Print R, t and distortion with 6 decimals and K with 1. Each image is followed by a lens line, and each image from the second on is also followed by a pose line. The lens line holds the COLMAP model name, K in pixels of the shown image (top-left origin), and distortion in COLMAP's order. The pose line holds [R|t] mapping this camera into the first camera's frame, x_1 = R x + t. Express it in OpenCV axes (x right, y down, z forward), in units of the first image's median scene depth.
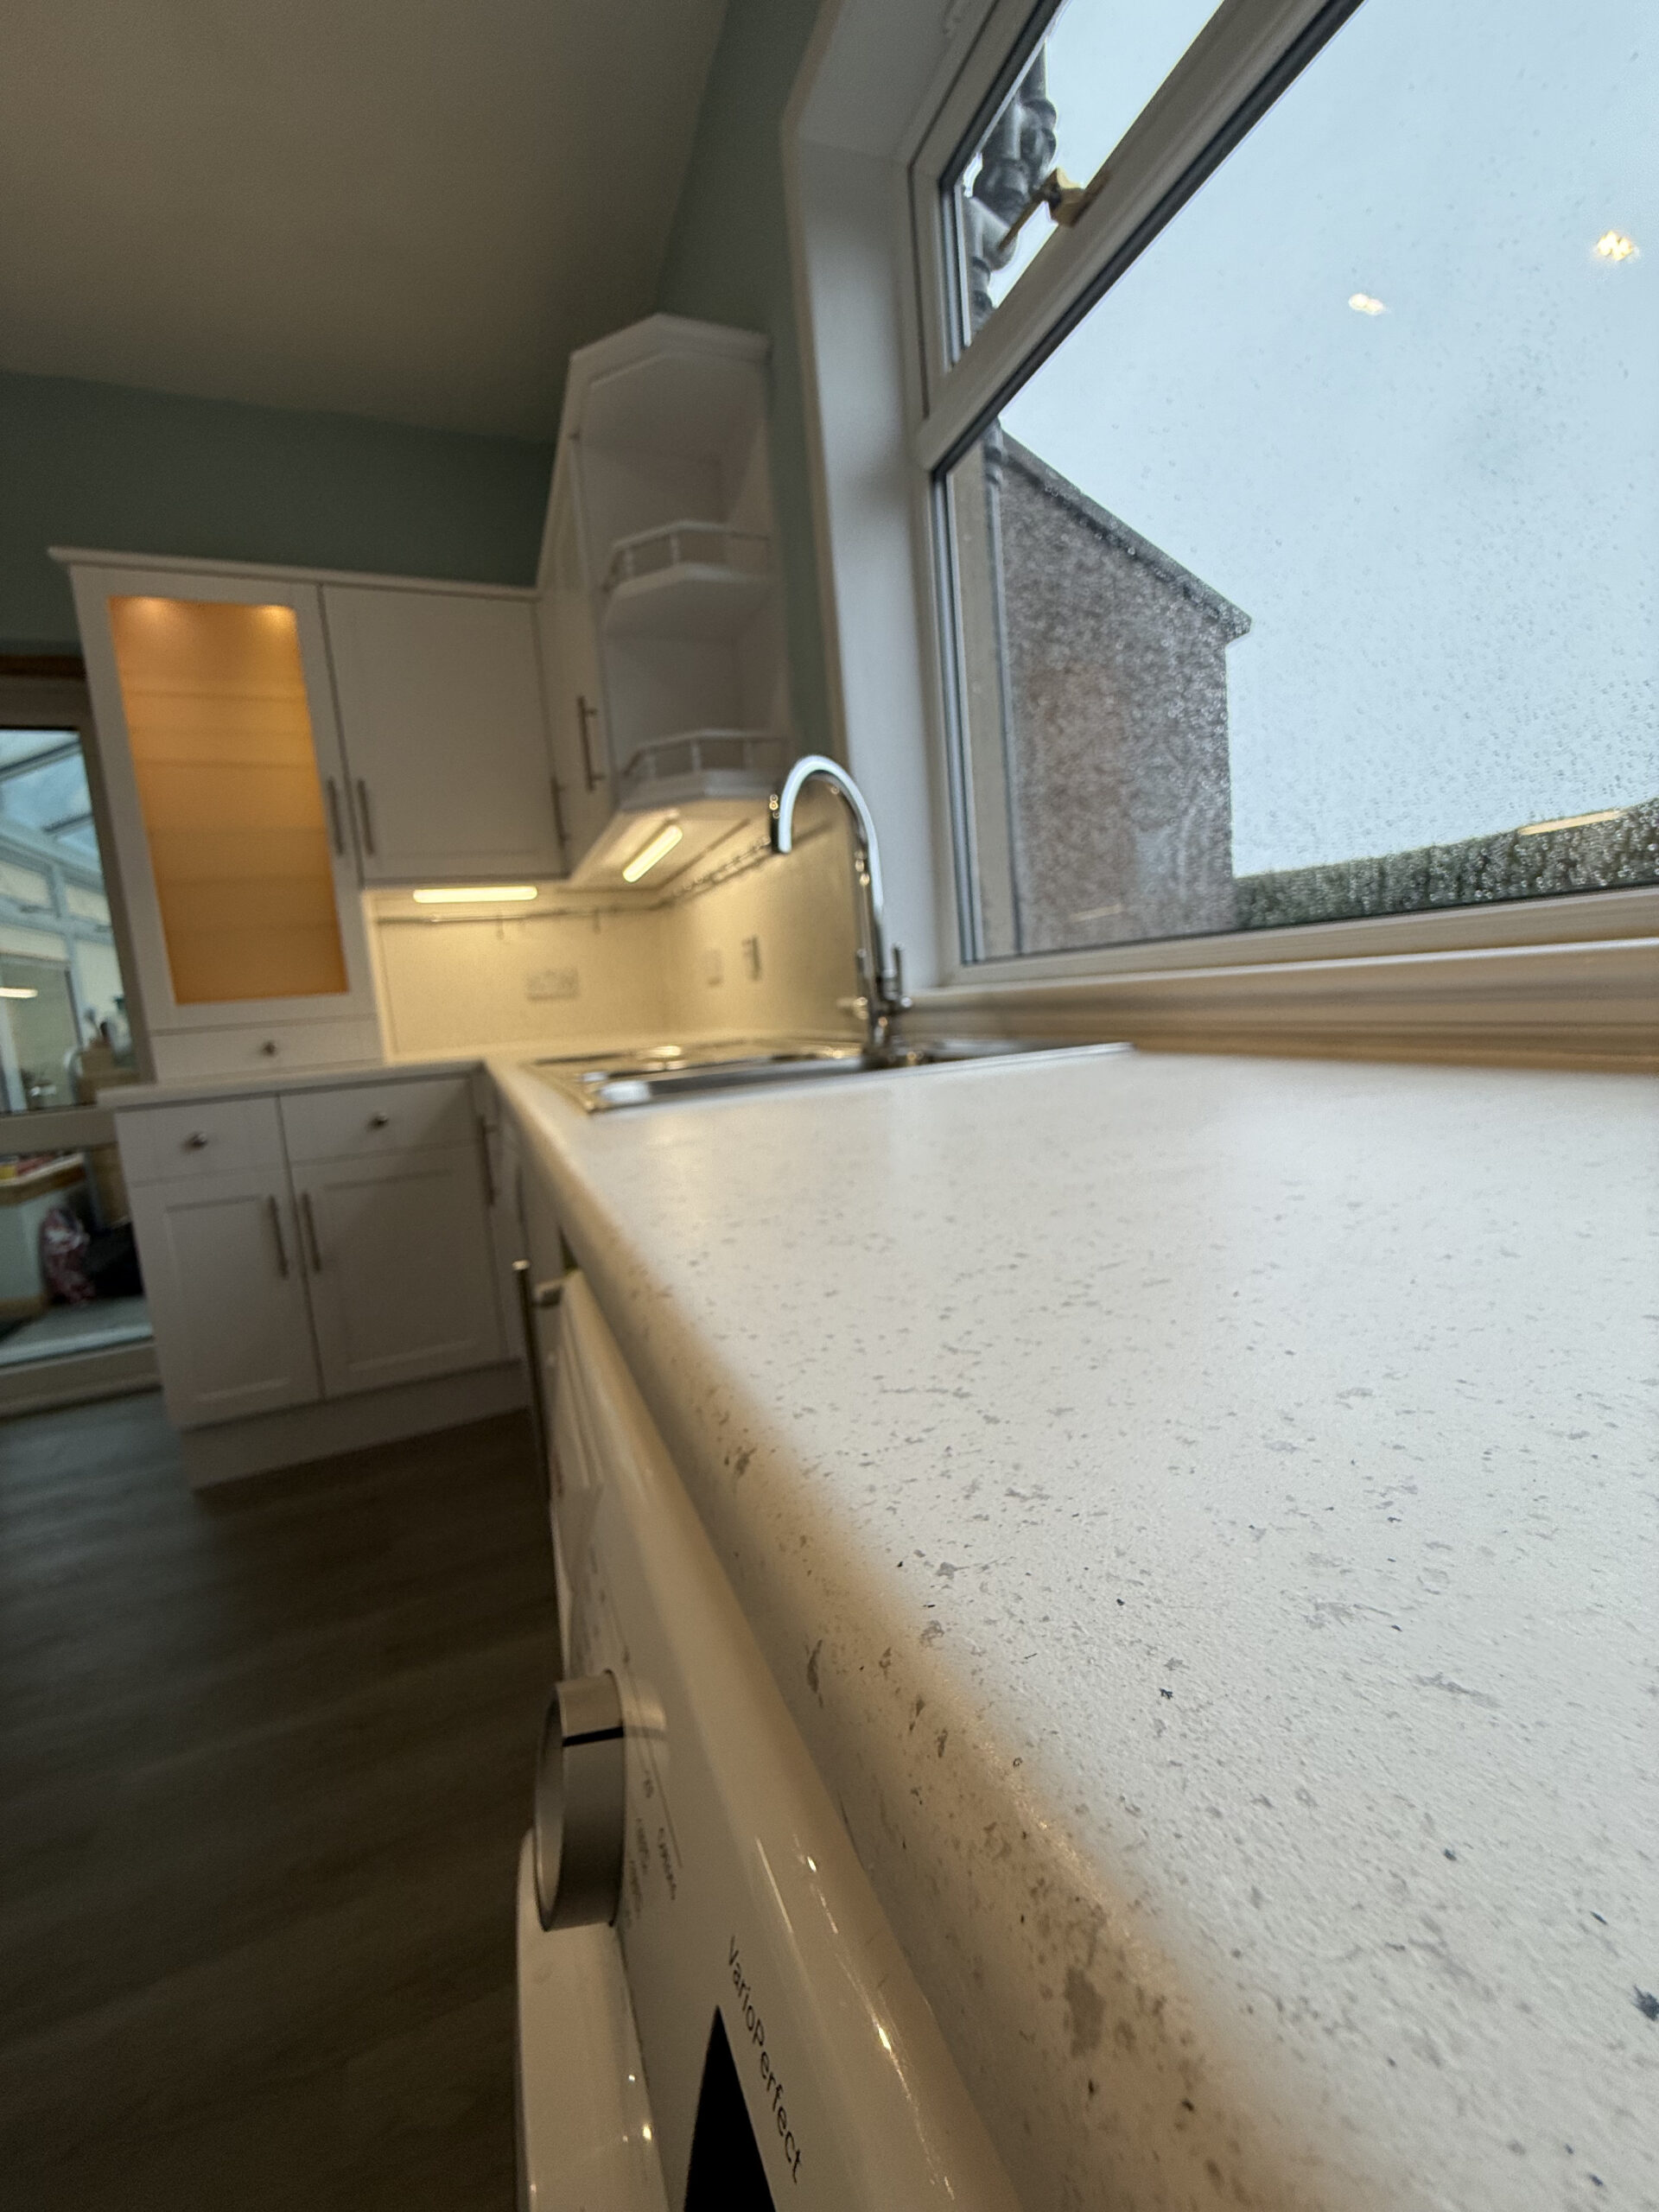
lens RADIAL K [[888.8, 0, 828.1], [0, 888.8, 1100.0], [0, 0, 1]] dist [-0.002331, -0.000119]
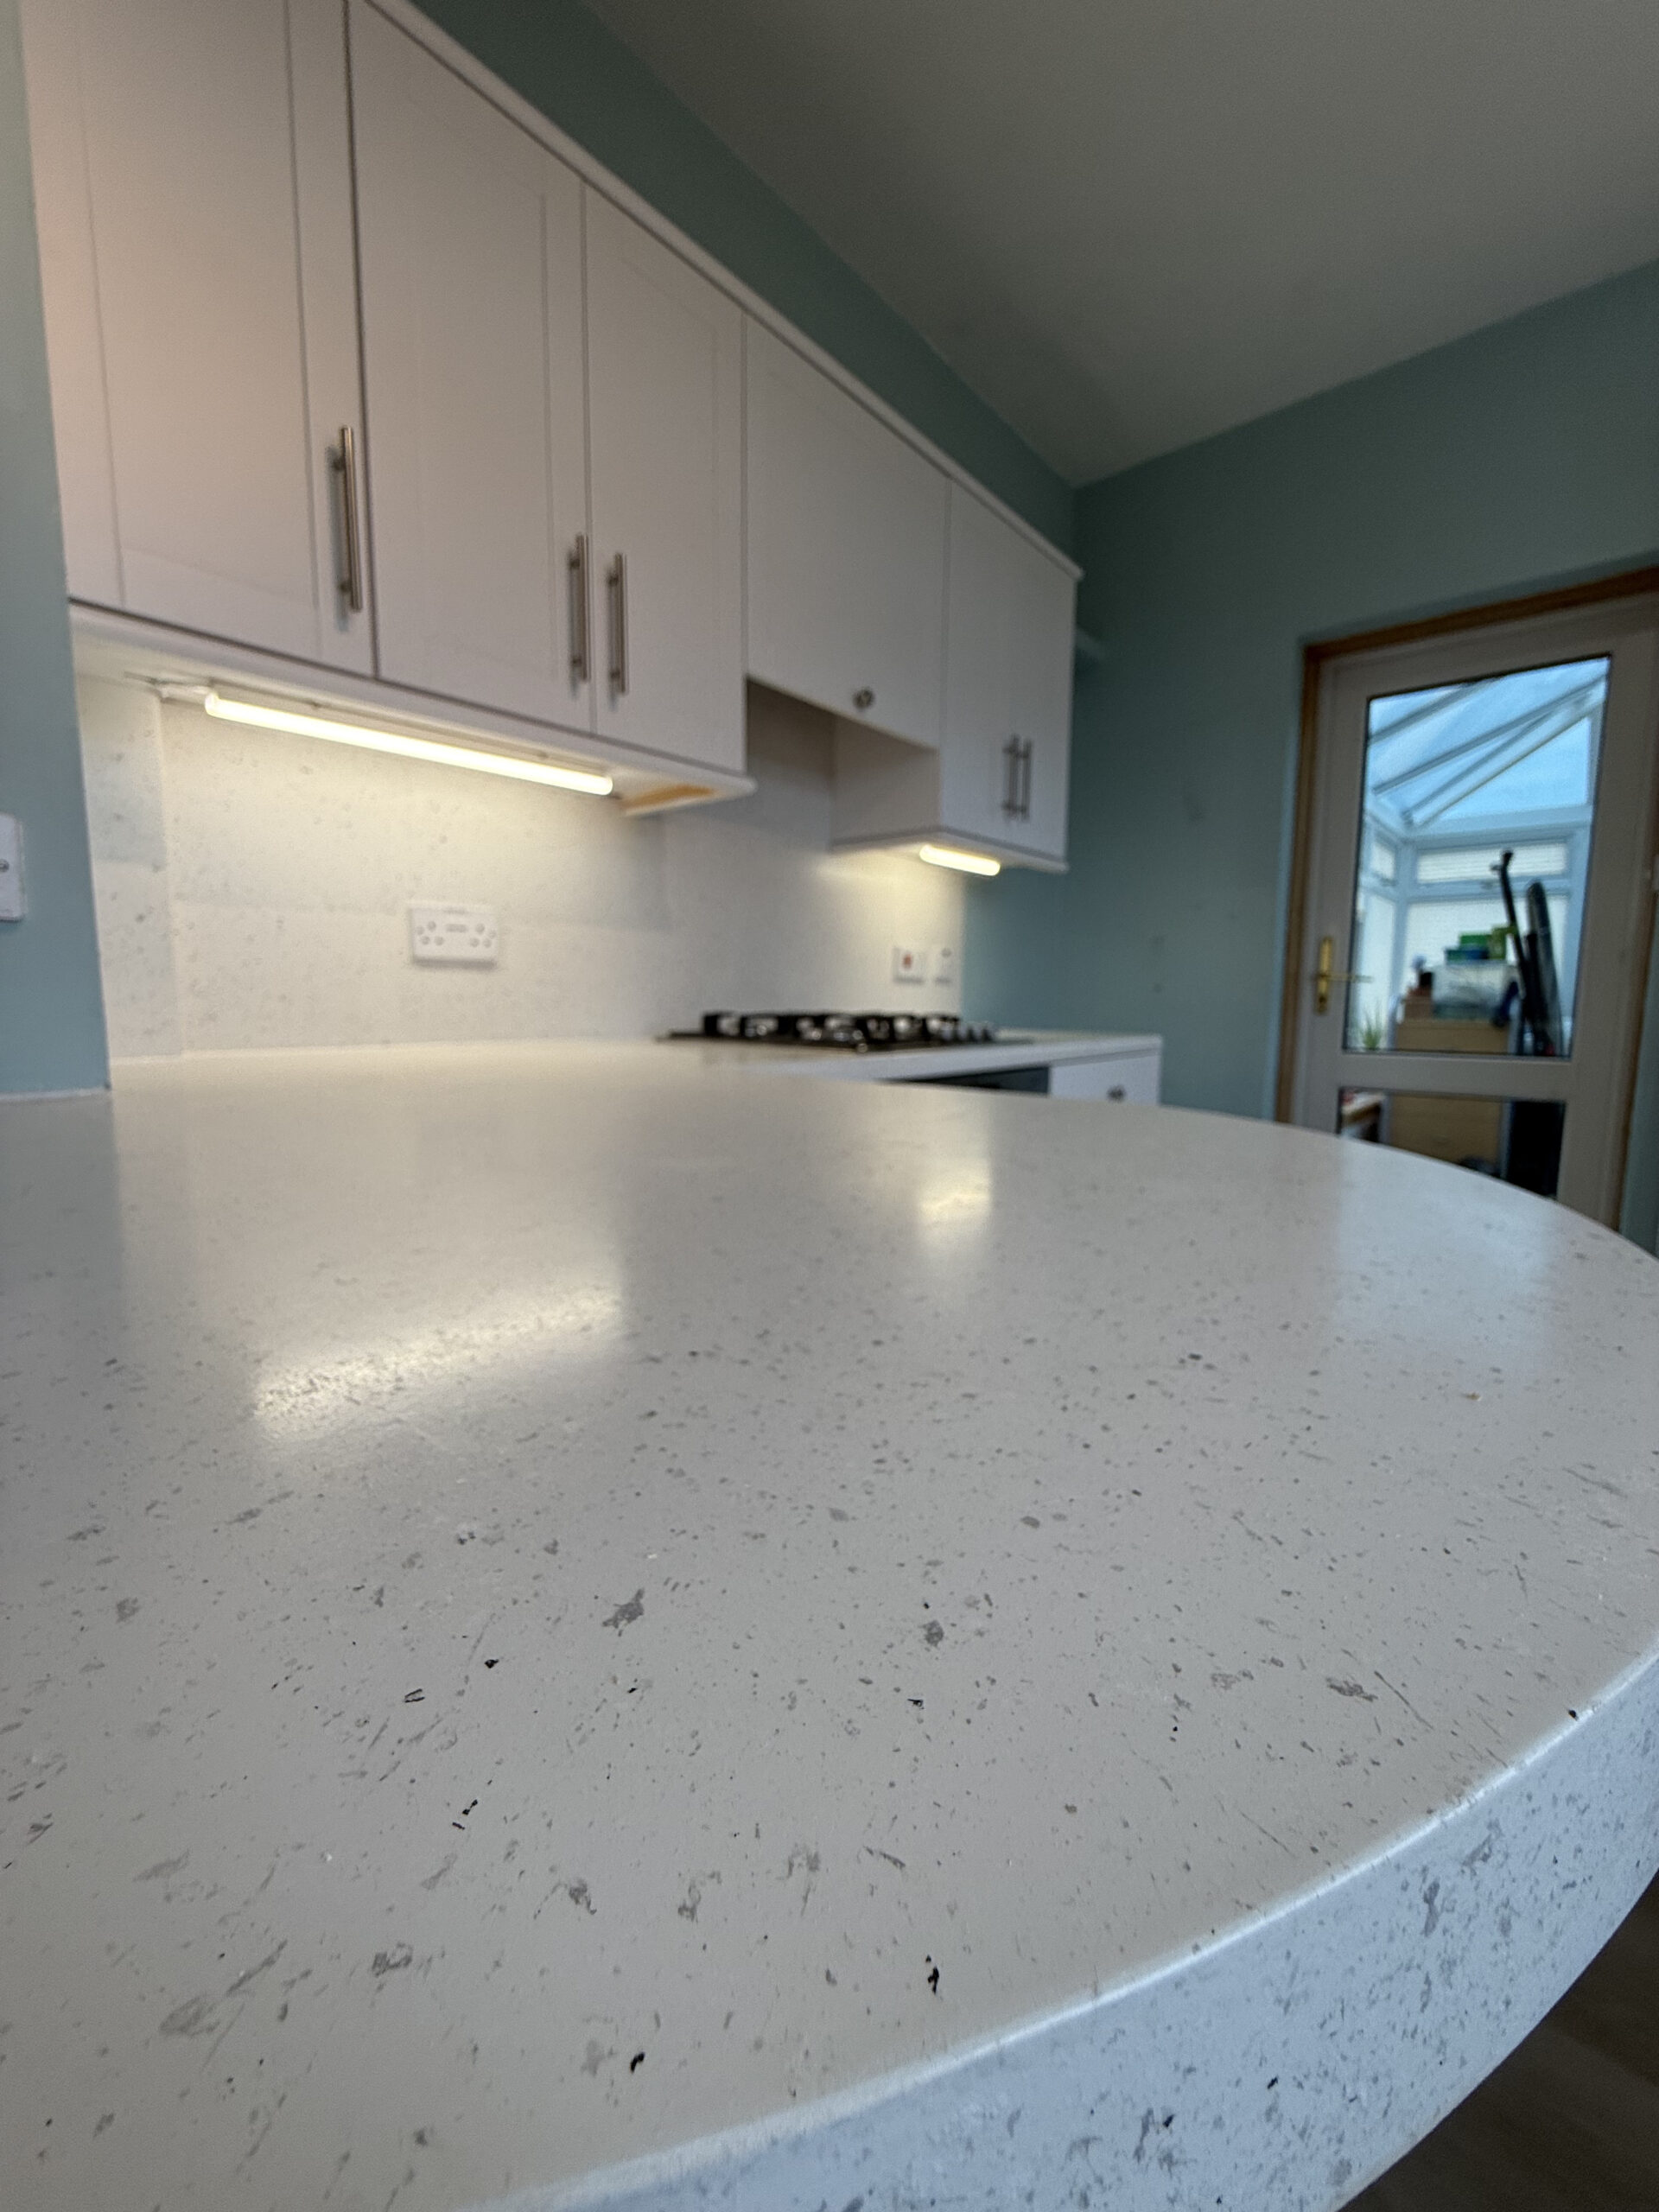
lens RADIAL K [[888.8, 0, 828.1], [0, 888.8, 1100.0], [0, 0, 1]] dist [-0.002331, -0.000119]
pose [[0.450040, 0.185230, -0.873587, -0.365284], [-0.146261, 0.980330, 0.132514, 0.039853], [0.880950, 0.068135, 0.468279, -0.133966]]
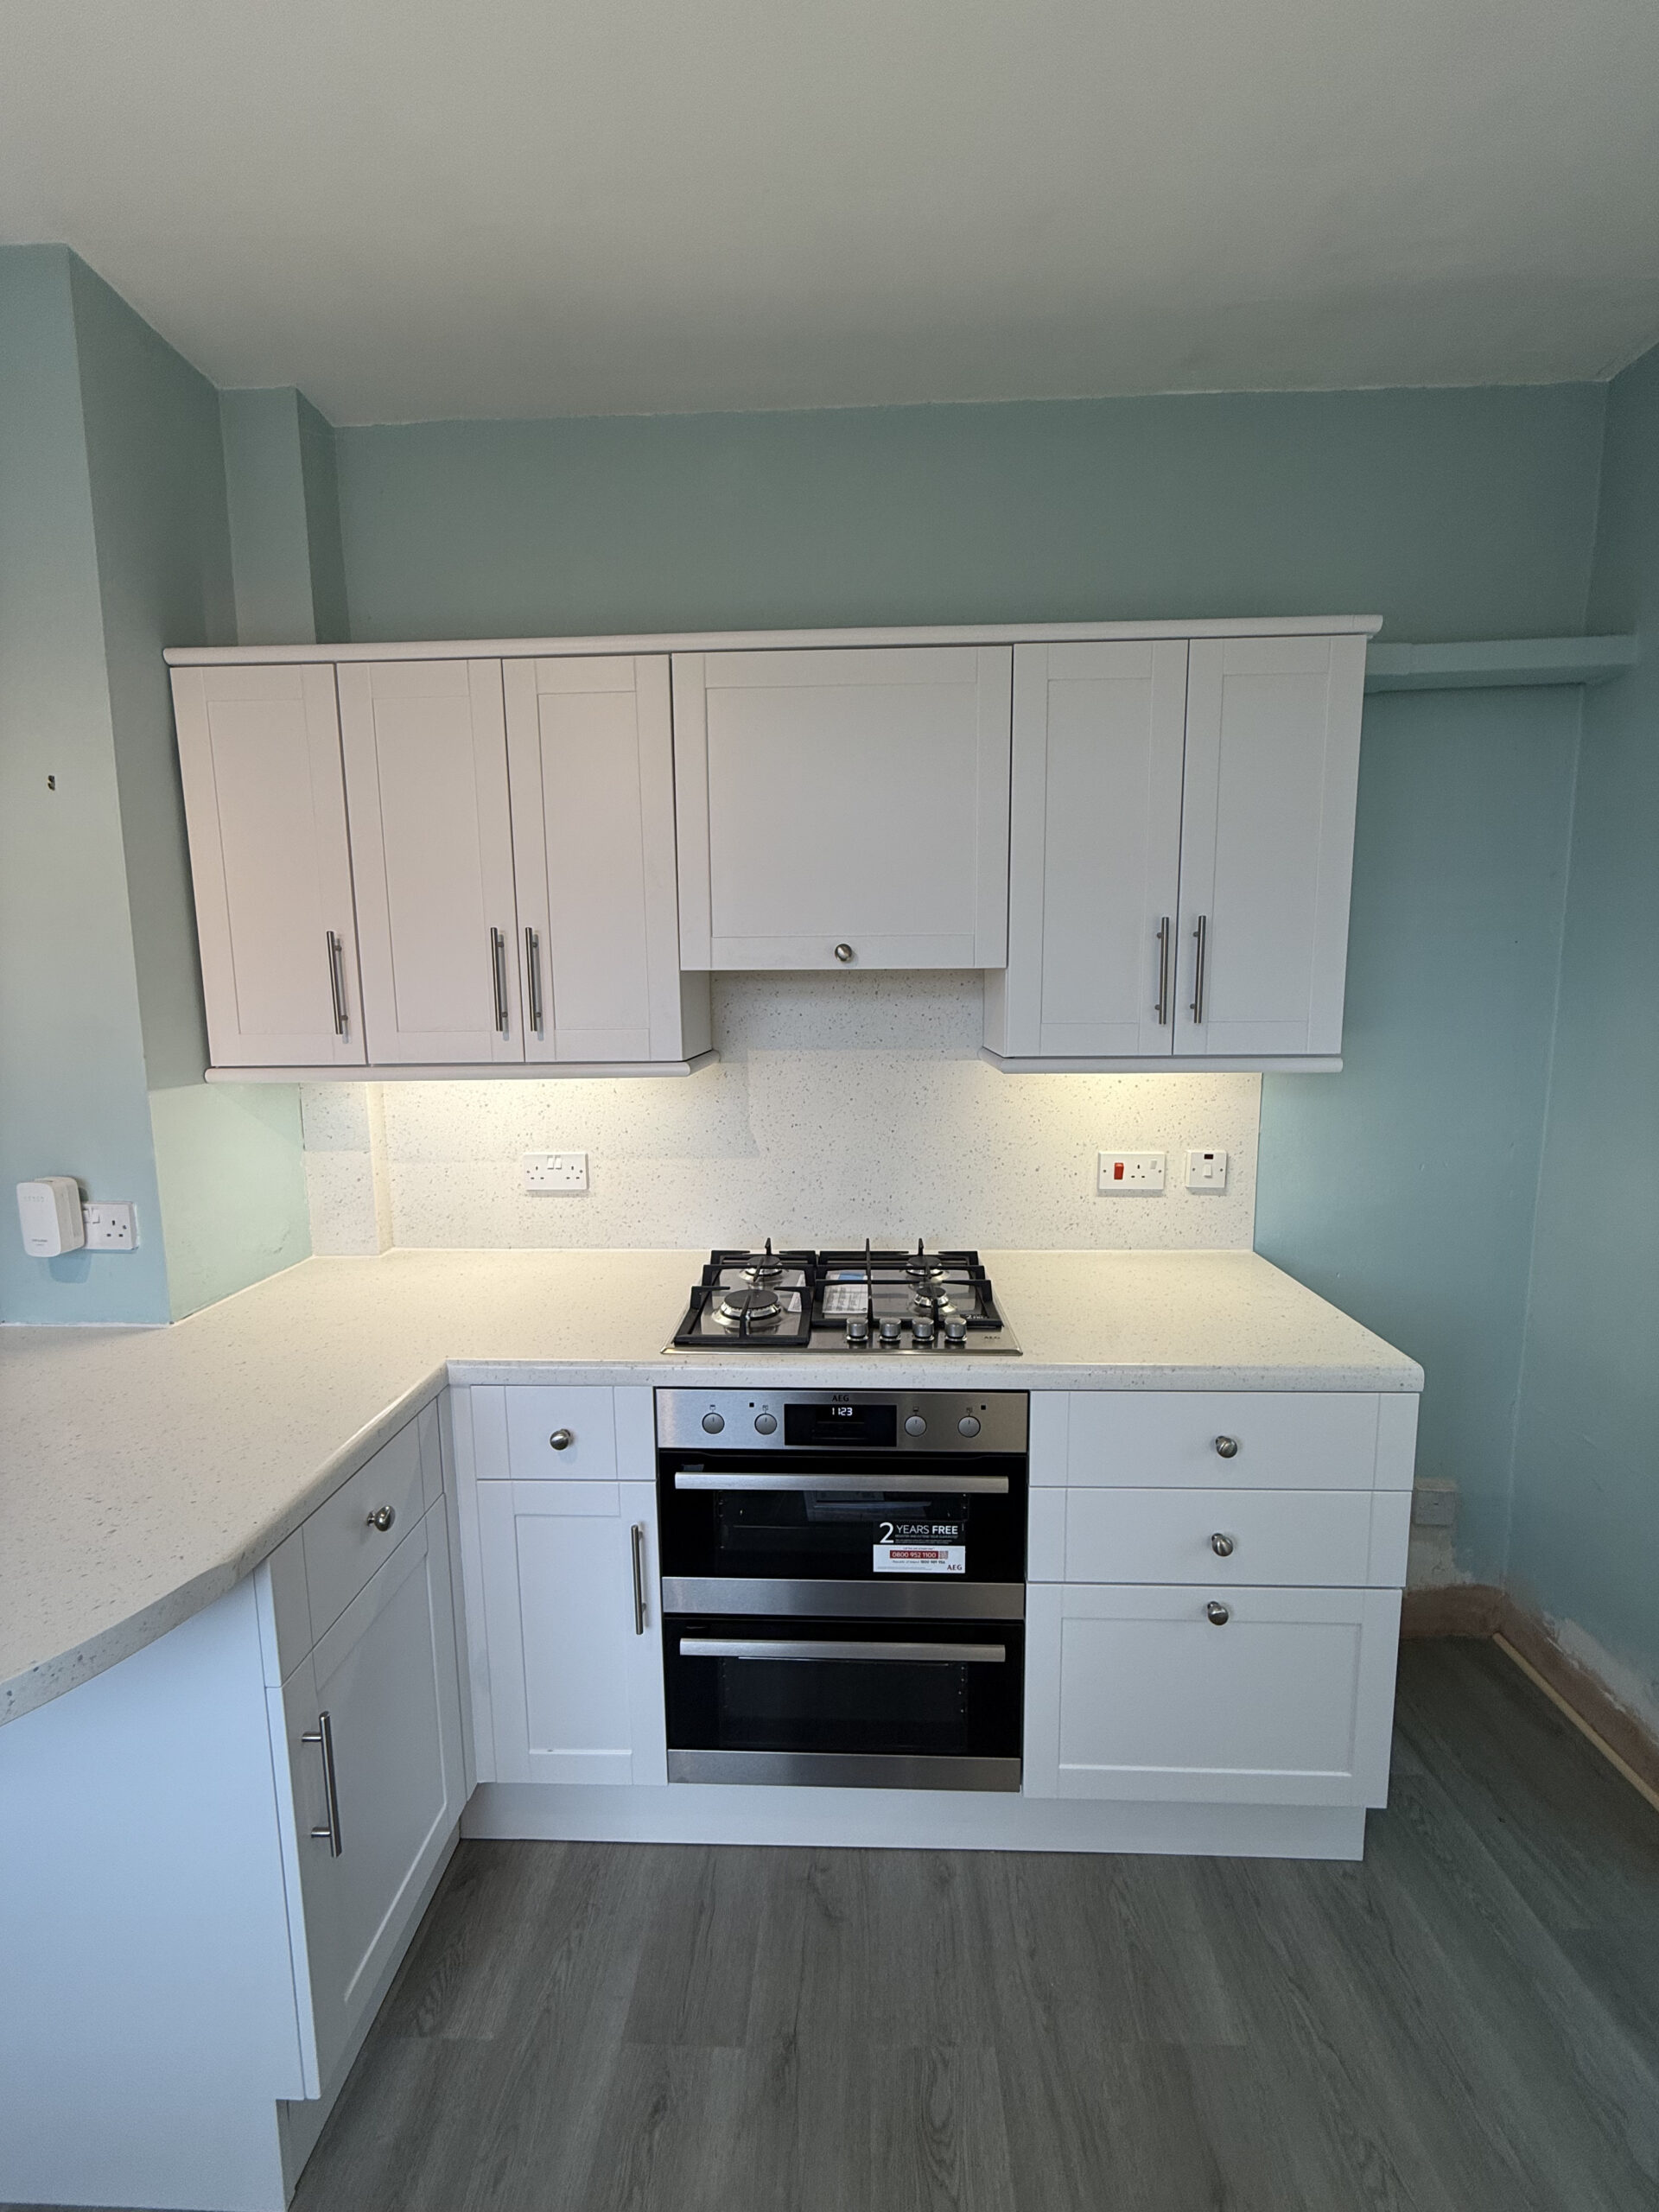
lens RADIAL K [[879.0, 0, 831.4], [0, 879.0, 1098.2], [0, 0, 1]] dist [0.000114, -0.000492]
pose [[-0.415696, 0.194928, -0.888369, -0.421509], [-0.060353, 0.968698, 0.240795, -0.261289], [0.907499, 0.153713, -0.390919, 0.521979]]
